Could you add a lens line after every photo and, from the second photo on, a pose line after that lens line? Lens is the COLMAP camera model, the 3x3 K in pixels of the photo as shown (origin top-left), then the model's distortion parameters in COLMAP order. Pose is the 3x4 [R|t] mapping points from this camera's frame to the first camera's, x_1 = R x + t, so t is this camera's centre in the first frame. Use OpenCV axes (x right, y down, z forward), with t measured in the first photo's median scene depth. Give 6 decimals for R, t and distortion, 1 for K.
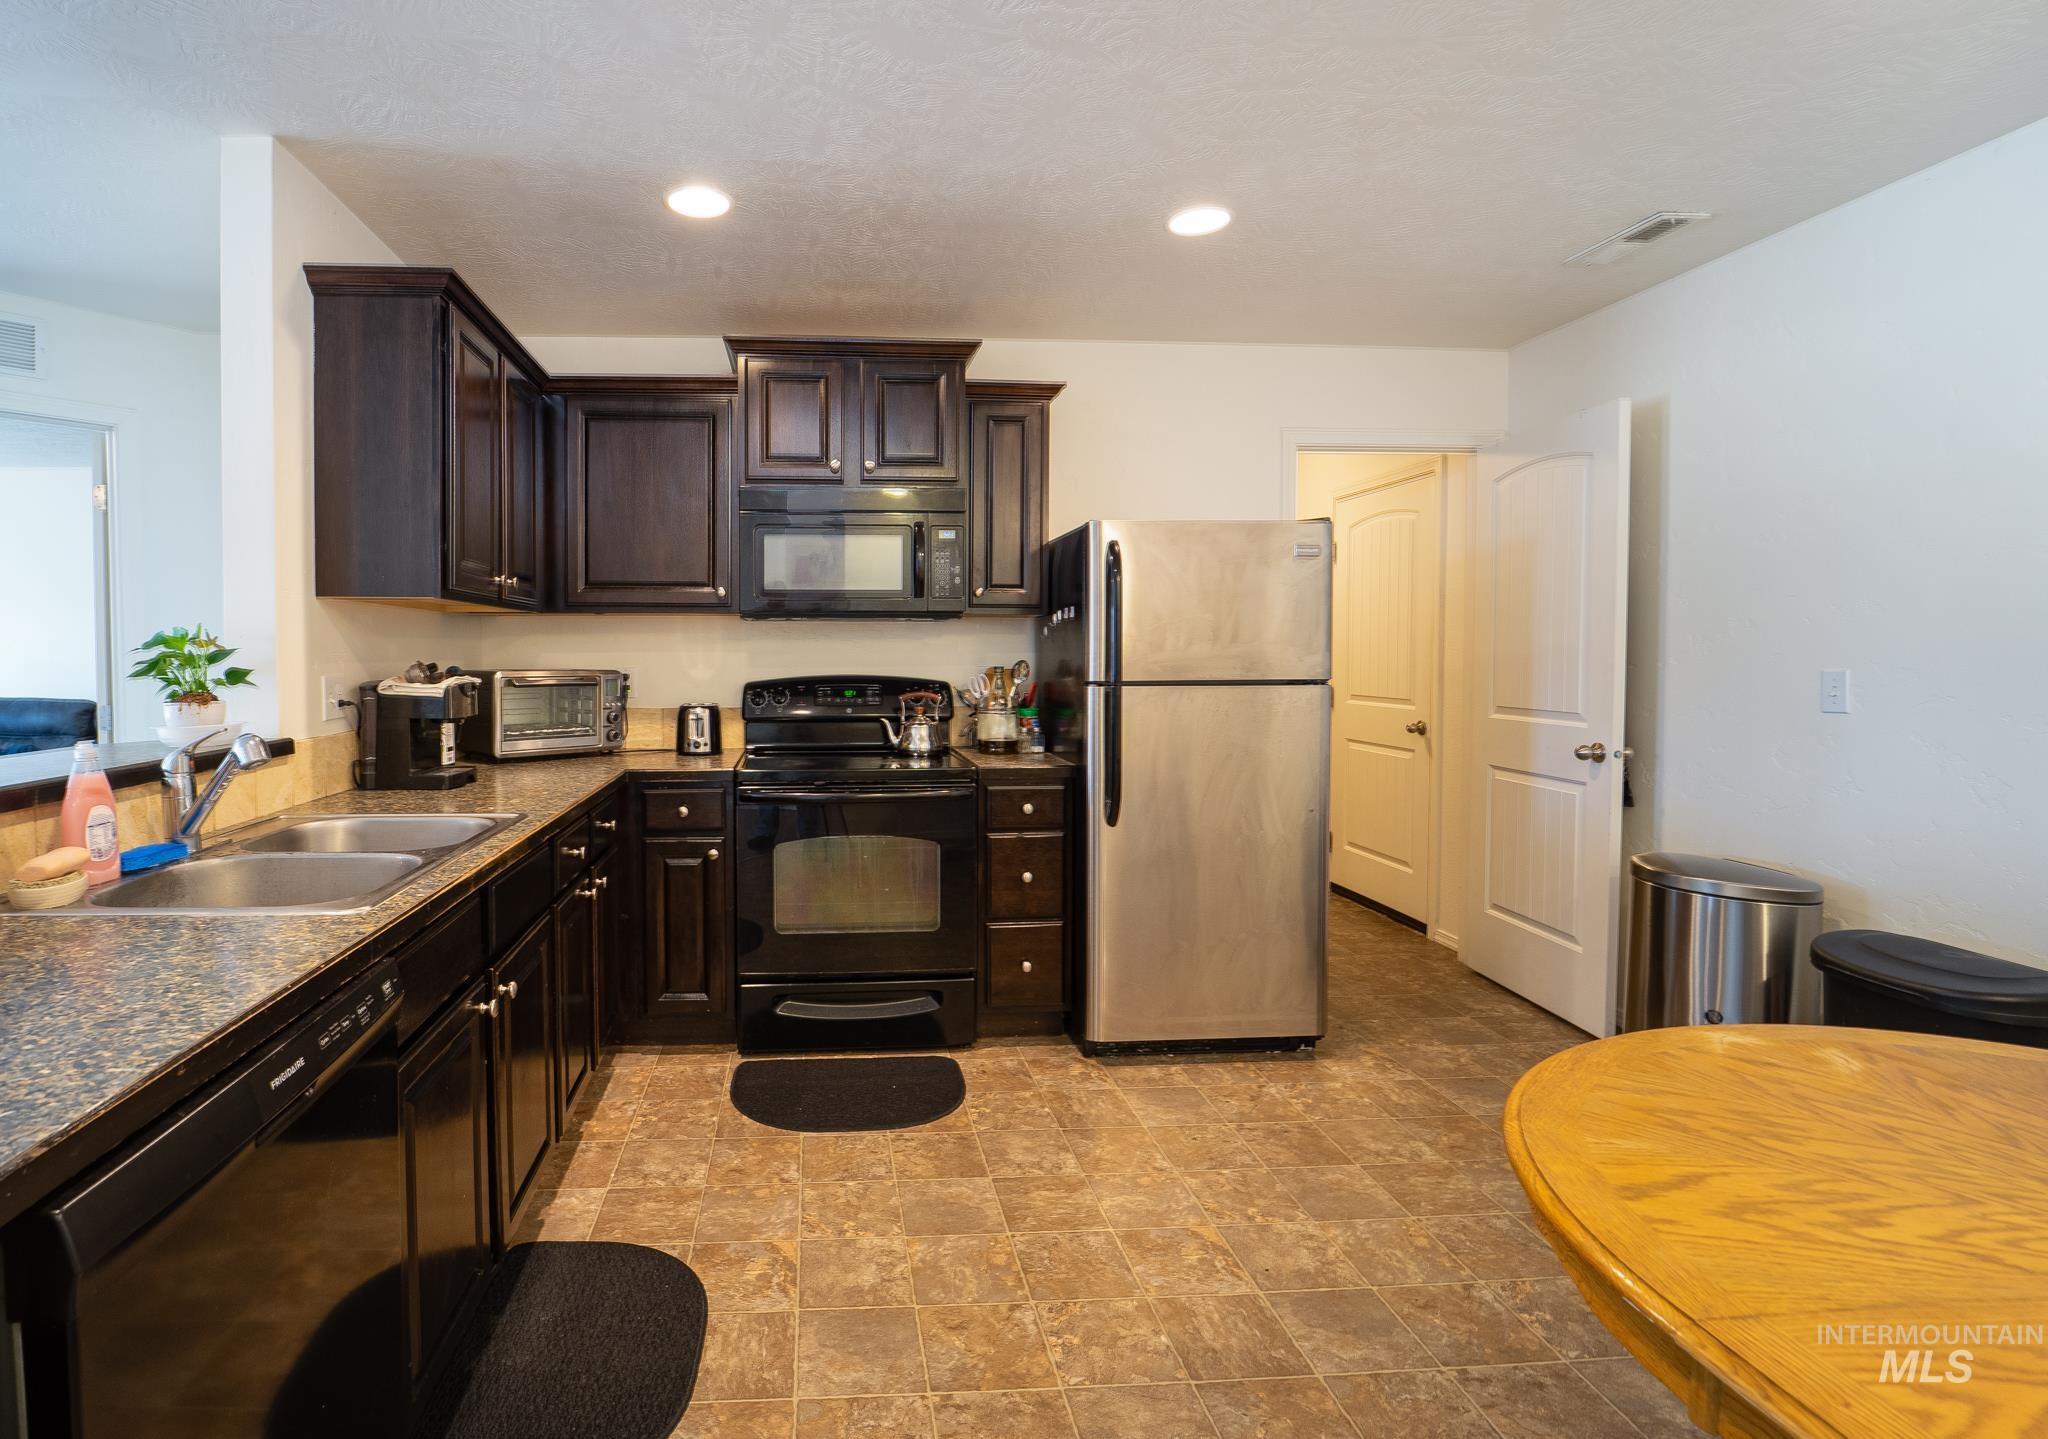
lens RADIAL K [[965.7, 0, 872.6], [0, 965.7, 679.8], [0, 0, 1]] dist [-0.017814, -0.001893]
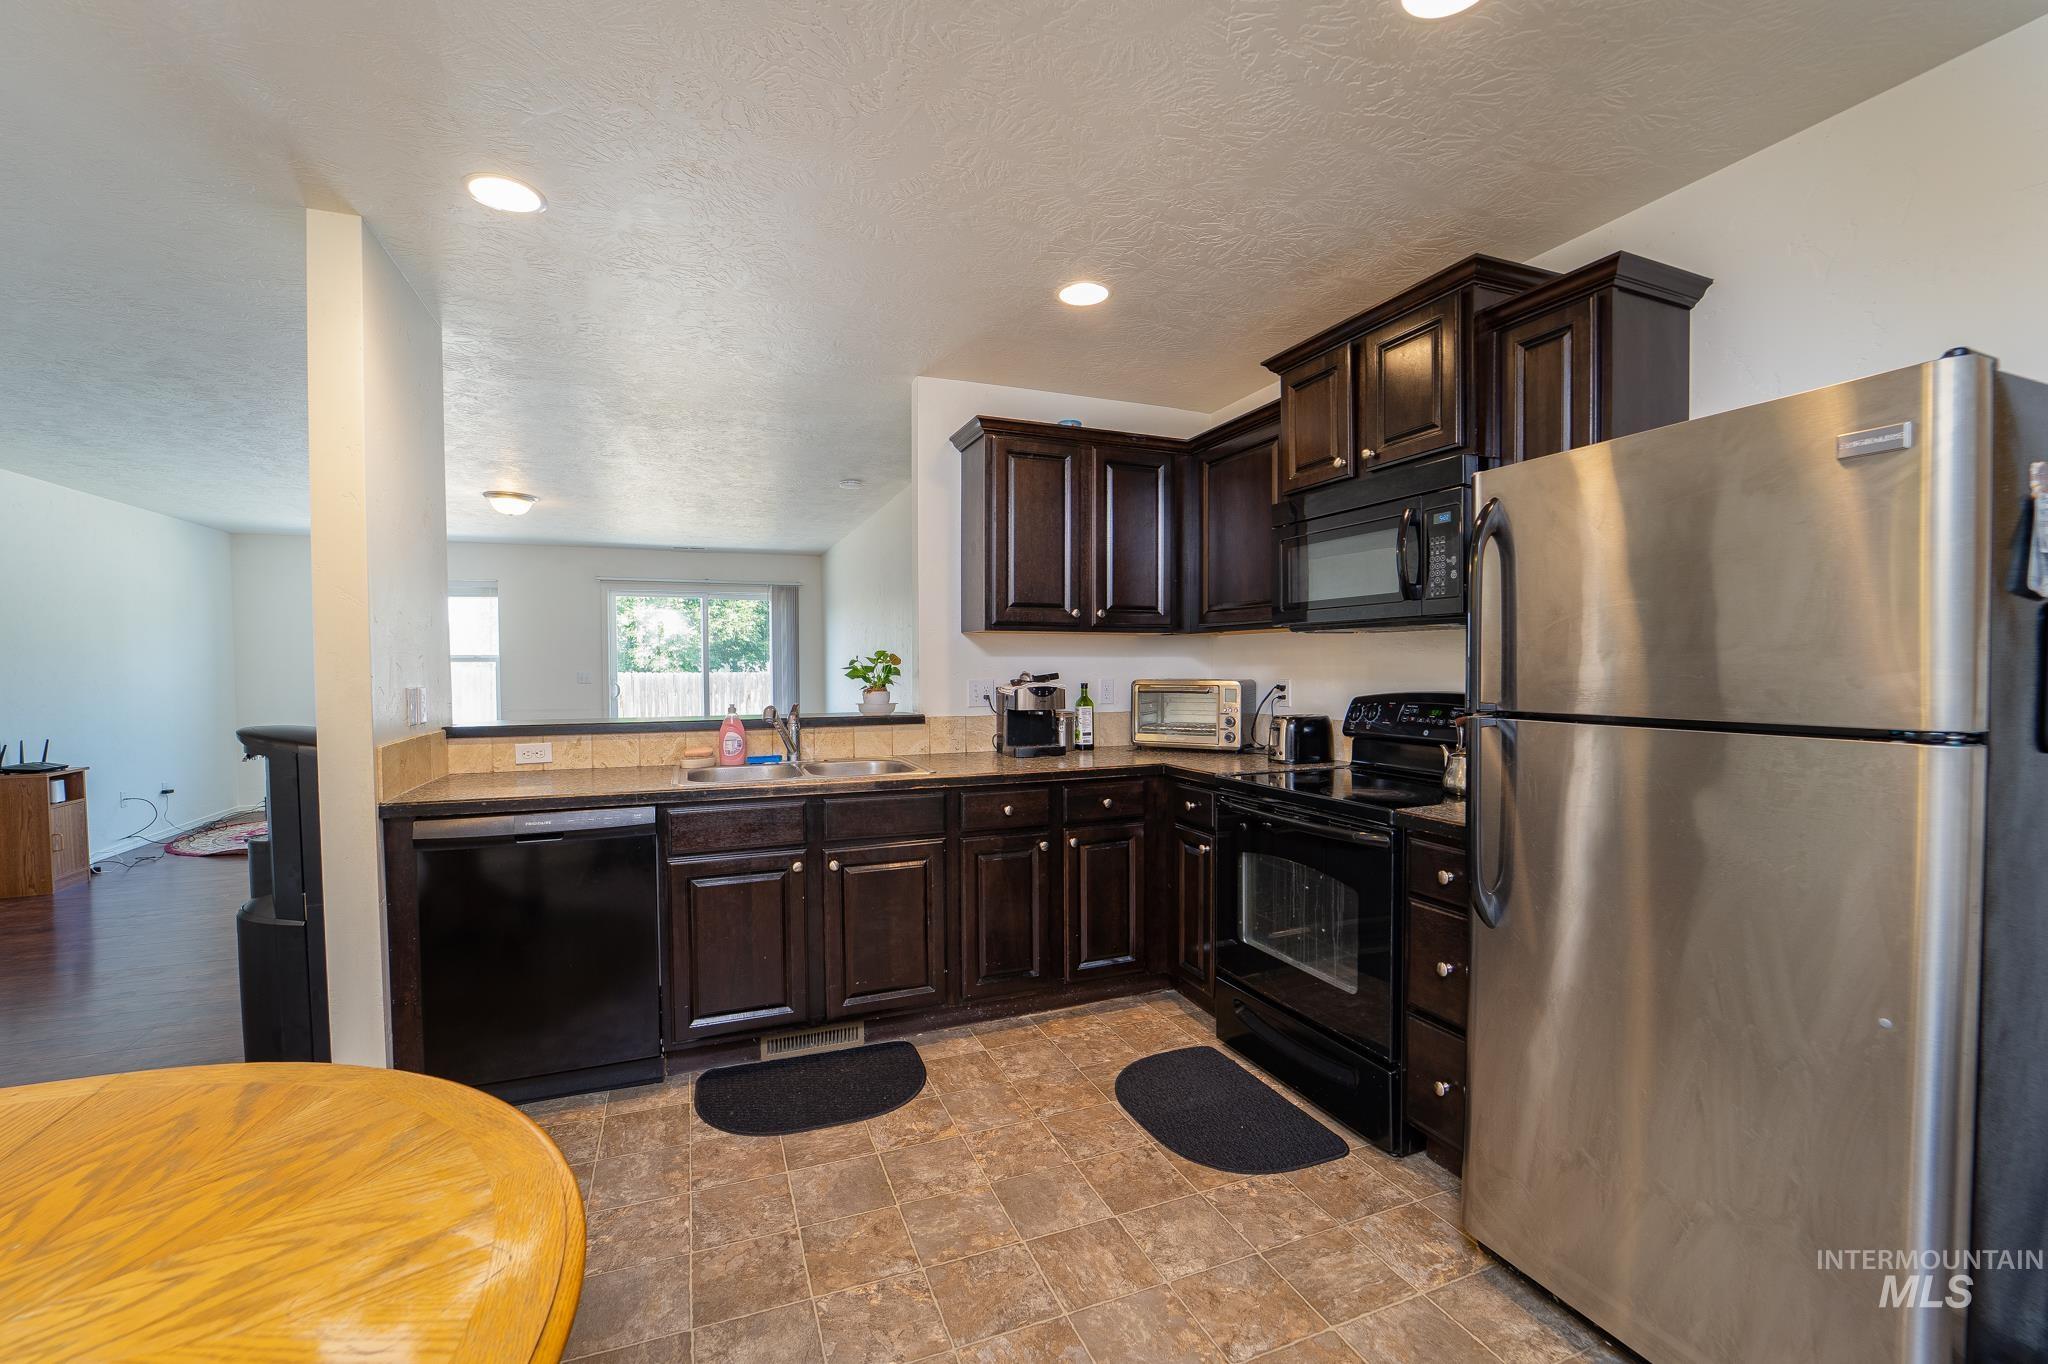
lens RADIAL K [[830.5, 0, 1023.2], [0, 830.5, 686.1], [0, 0, 1]] dist [-0.015119, 0.000028]
pose [[0.328541, 0.020268, -0.944272, 0.915665], [-0.022720, 0.999650, 0.013551, -0.019953], [0.944217, 0.017002, 0.328886, 0.676841]]
